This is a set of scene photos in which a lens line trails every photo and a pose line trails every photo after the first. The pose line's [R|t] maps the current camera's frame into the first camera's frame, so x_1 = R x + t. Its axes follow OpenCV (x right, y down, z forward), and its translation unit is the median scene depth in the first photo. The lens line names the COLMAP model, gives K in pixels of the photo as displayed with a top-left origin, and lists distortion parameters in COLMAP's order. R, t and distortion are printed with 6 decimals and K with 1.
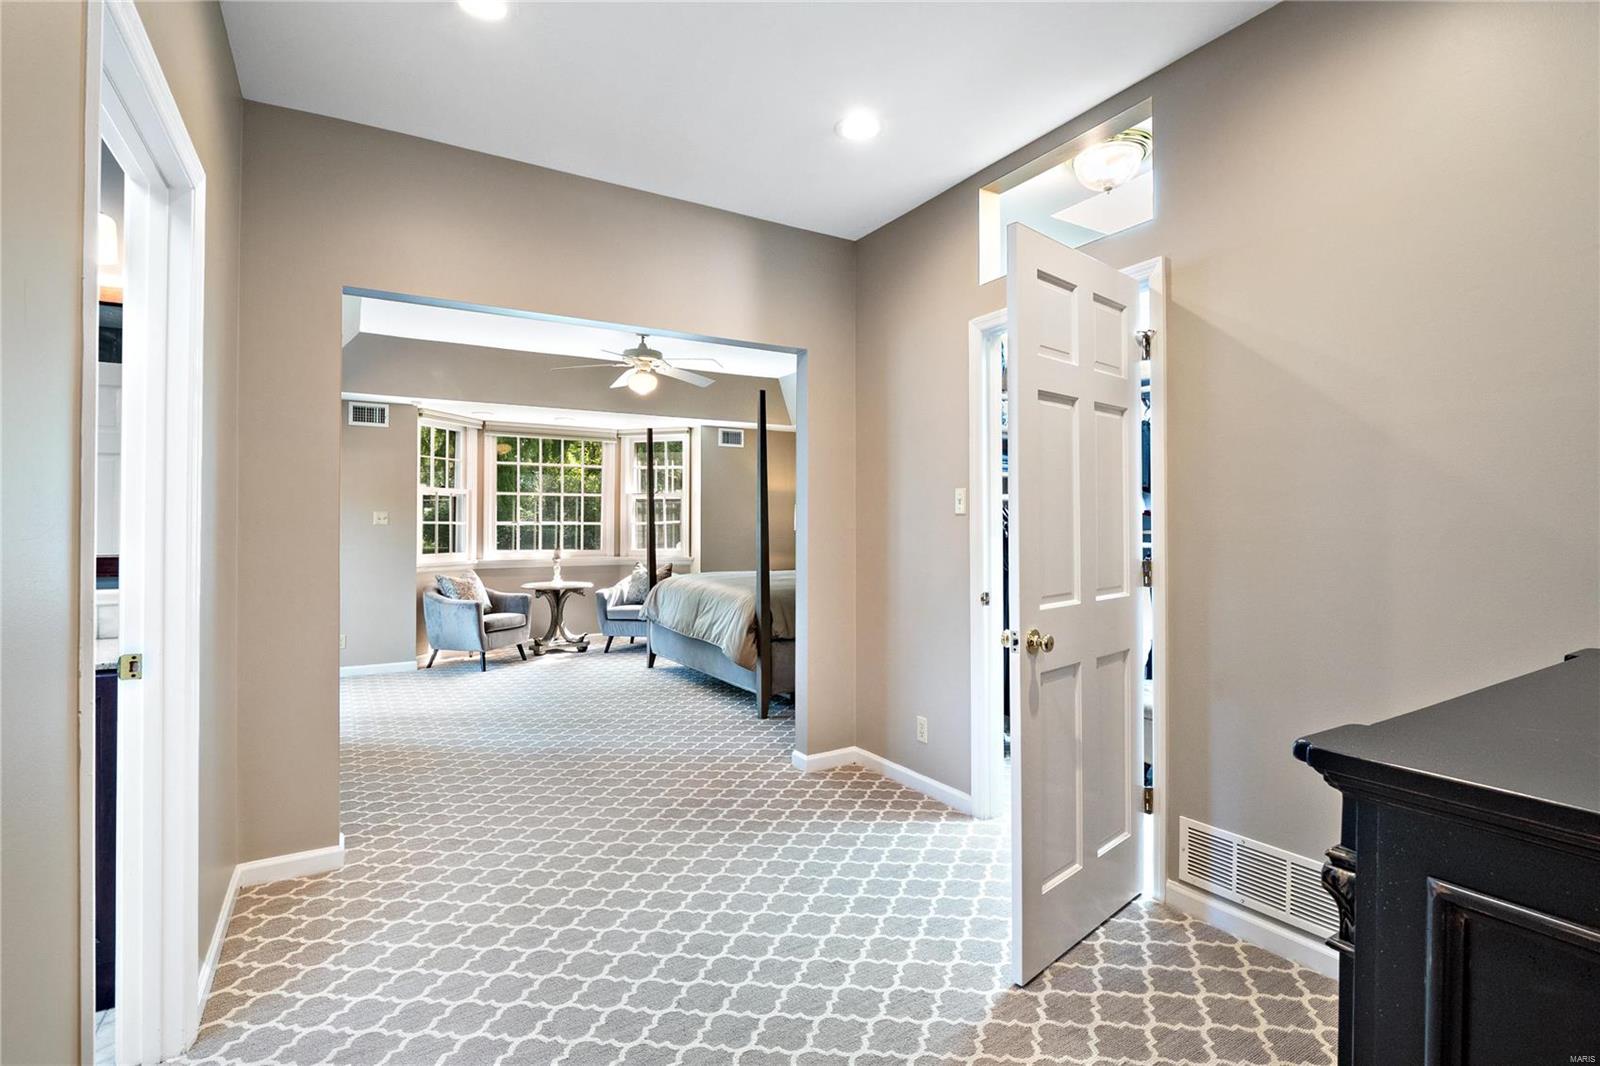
lens RADIAL K [[746.7, 0, 787.0], [0, 746.7, 522.6], [0, 0, 1]] dist [-0.010594, -0.000806]
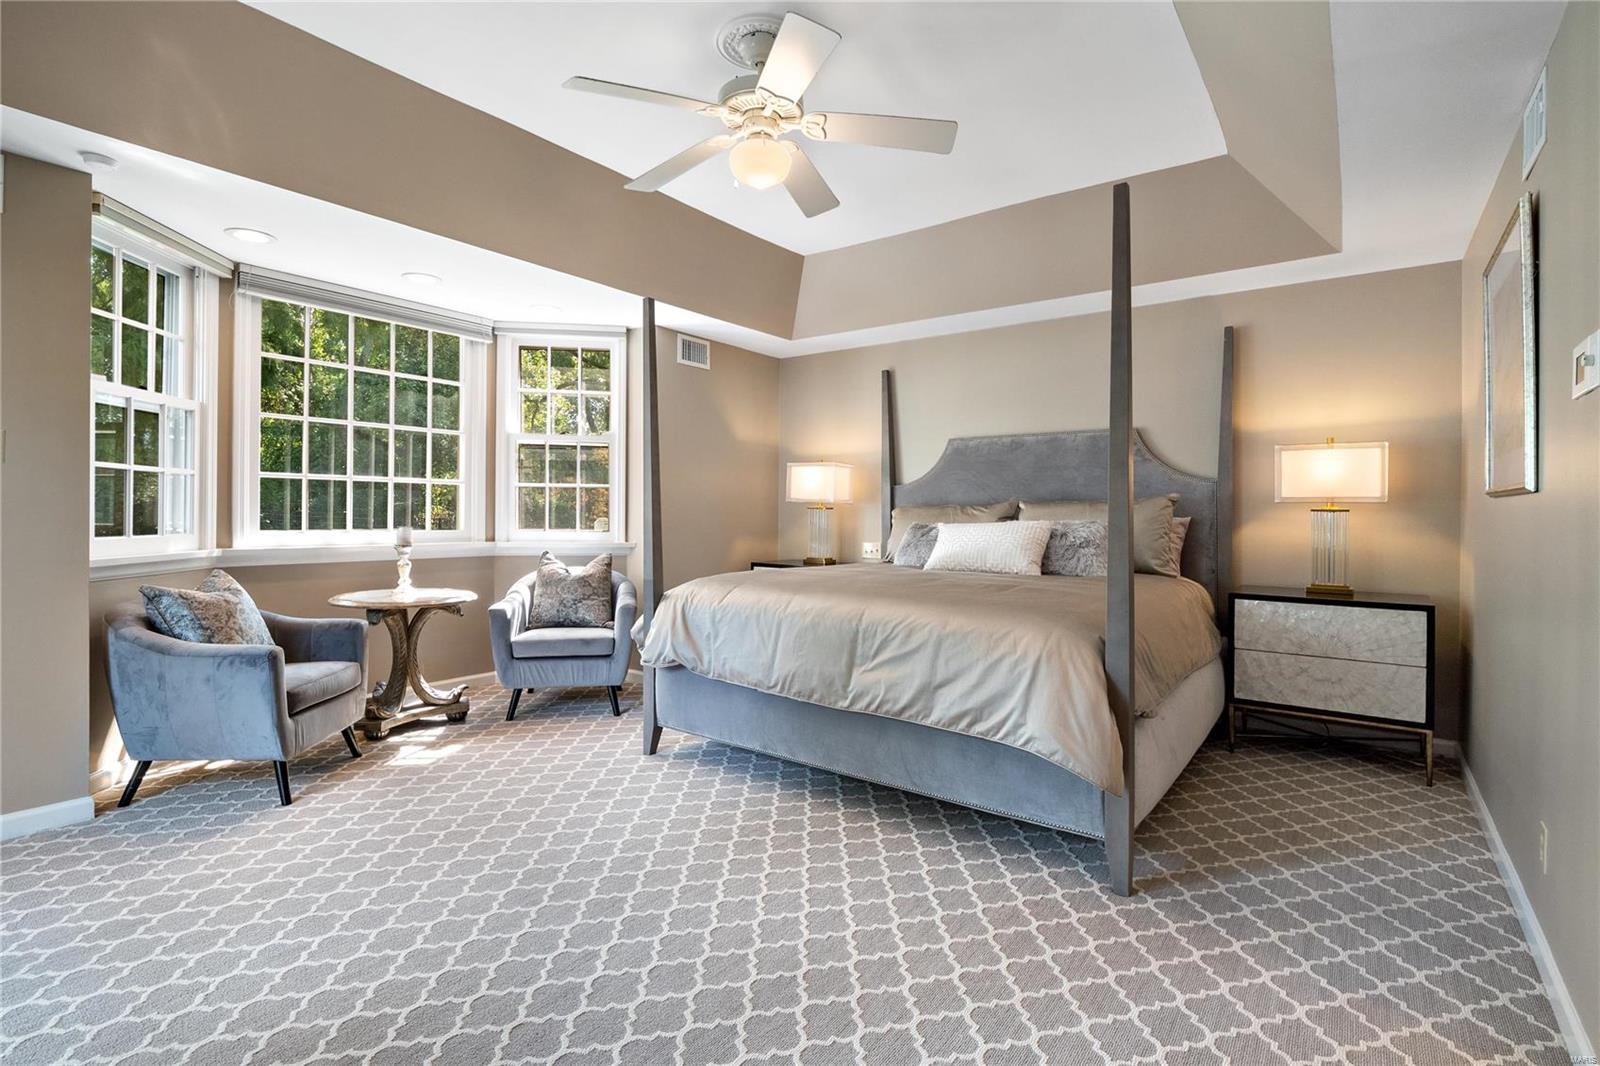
lens RADIAL K [[746.7, 0, 771.2], [0, 746.7, 519.5], [0, 0, 1]] dist [-0.010594, -0.000806]
pose [[0.928740, 0.010443, 0.370585, -0.264666], [-0.016871, 0.999758, 0.014108, 0.018259], [-0.370348, -0.019355, 0.928691, 0.426485]]
